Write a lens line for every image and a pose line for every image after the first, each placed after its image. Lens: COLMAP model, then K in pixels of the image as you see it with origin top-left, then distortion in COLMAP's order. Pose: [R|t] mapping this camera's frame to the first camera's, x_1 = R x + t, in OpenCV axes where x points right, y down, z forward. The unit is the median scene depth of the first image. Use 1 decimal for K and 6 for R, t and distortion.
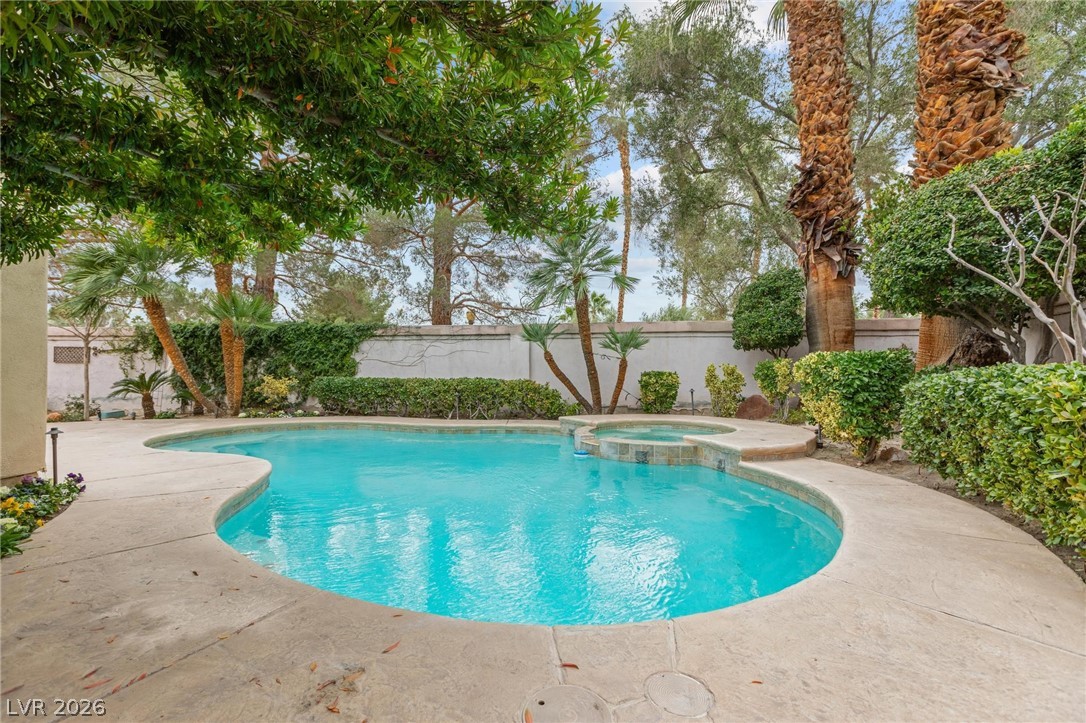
lens RADIAL K [[492.9, 0, 543.0], [0, 492.9, 361.5], [0, 0, 1]] dist [0.001039, -0.000018]
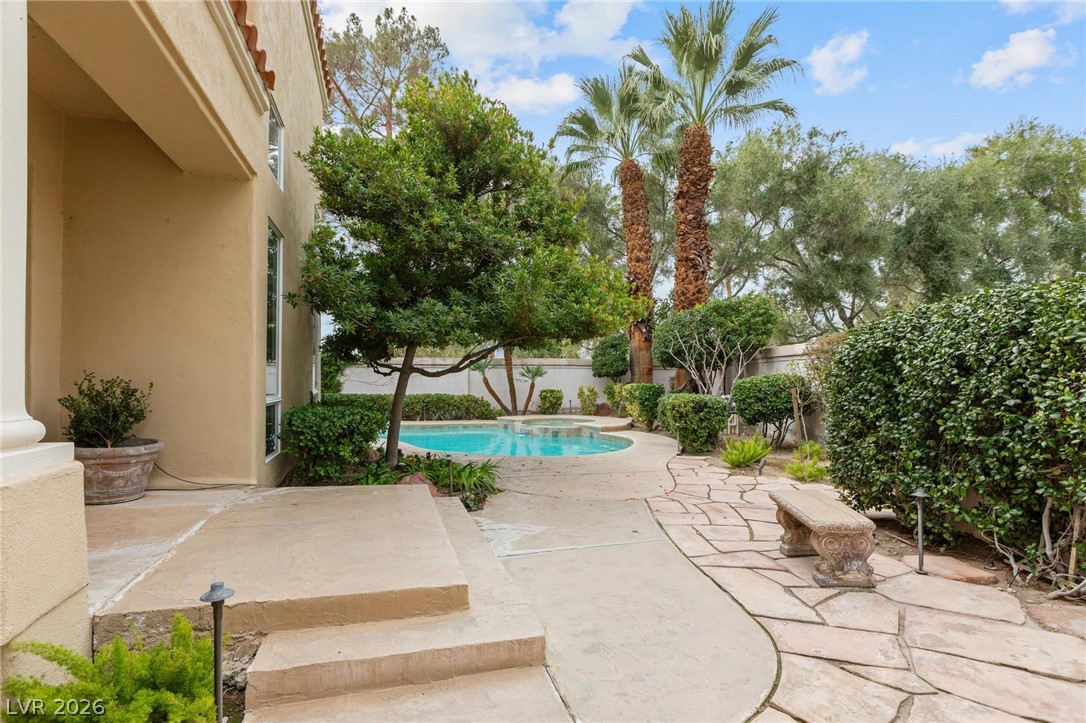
lens RADIAL K [[524.1, 0, 543.0], [0, 524.1, 361.5], [0, 0, 1]] dist [0.000610, 0.000070]
pose [[0.953591, 0.011730, 0.300876, -0.362191], [-0.008169, 0.999881, -0.013091, -0.056348], [-0.300994, 0.010025, 0.953573, -0.765785]]
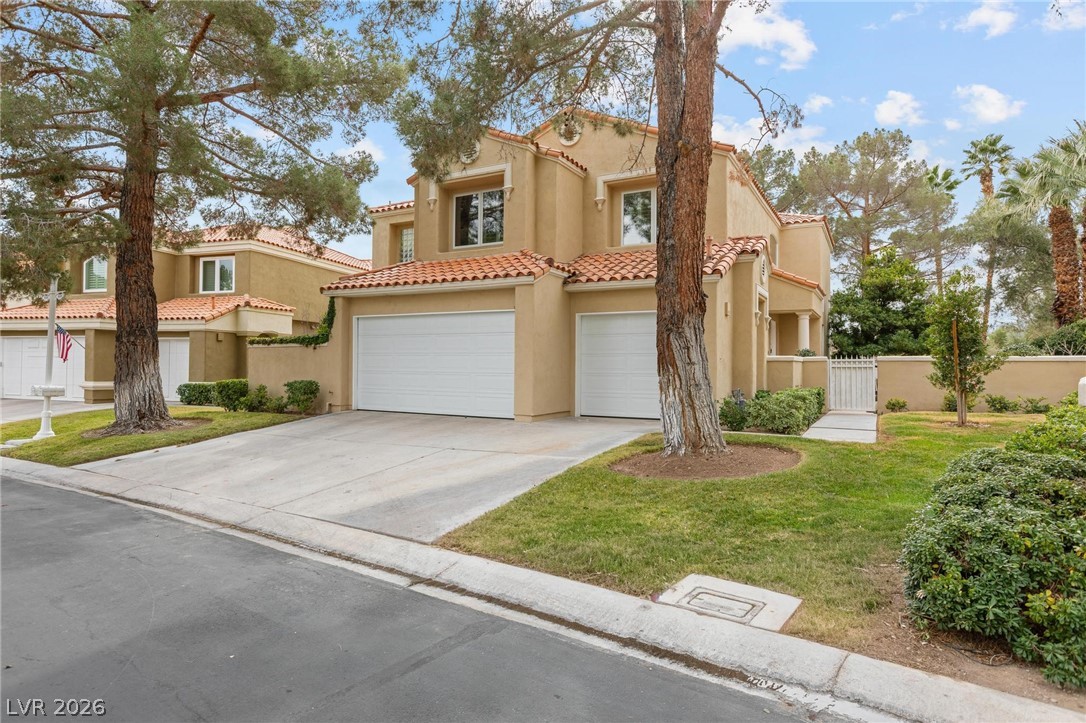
lens RADIAL K [[627.9, 0, 543.0], [0, 627.9, 361.5], [0, 0, 1]] dist [-0.002127, 0.000361]
pose [[0.883427, -0.002068, -0.468564, -0.281404], [0.004495, 0.999982, 0.004062, -0.086739], [0.468547, -0.005695, 0.883420, -3.041376]]
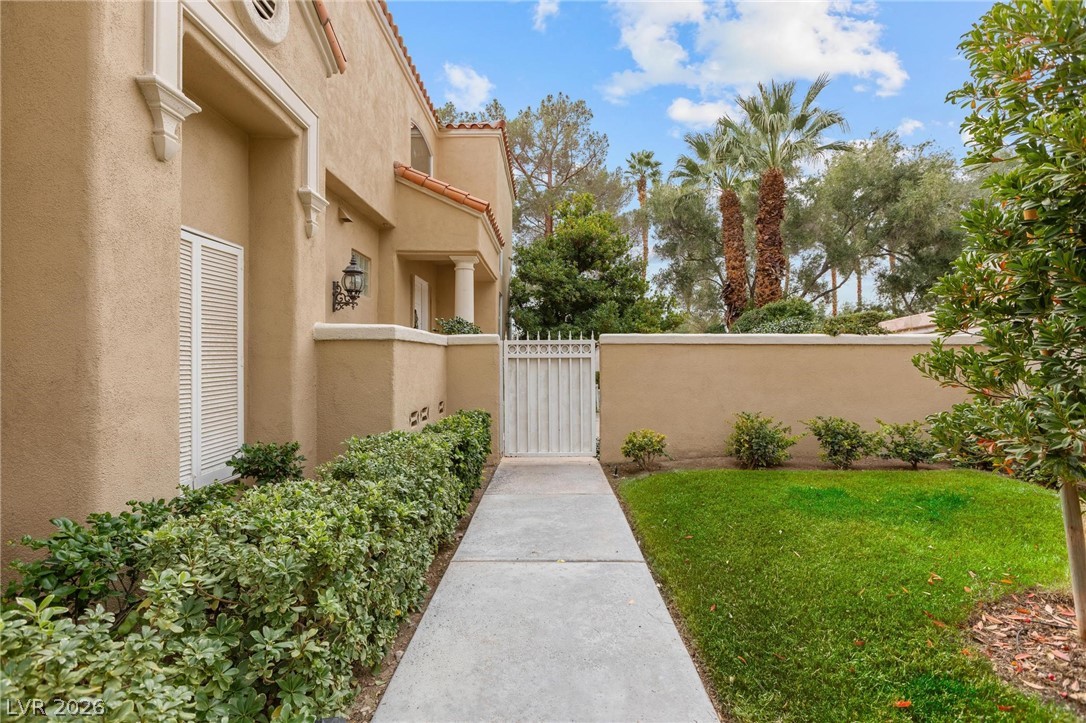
lens RADIAL K [[524.1, 0, 543.0], [0, 524.1, 361.5], [0, 0, 1]] dist [0.000610, 0.000070]
pose [[0.999963, -0.001214, -0.008482, -0.350220], [0.001413, 0.999722, 0.023552, -0.068922], [0.008451, -0.023563, 0.999687, -1.587657]]
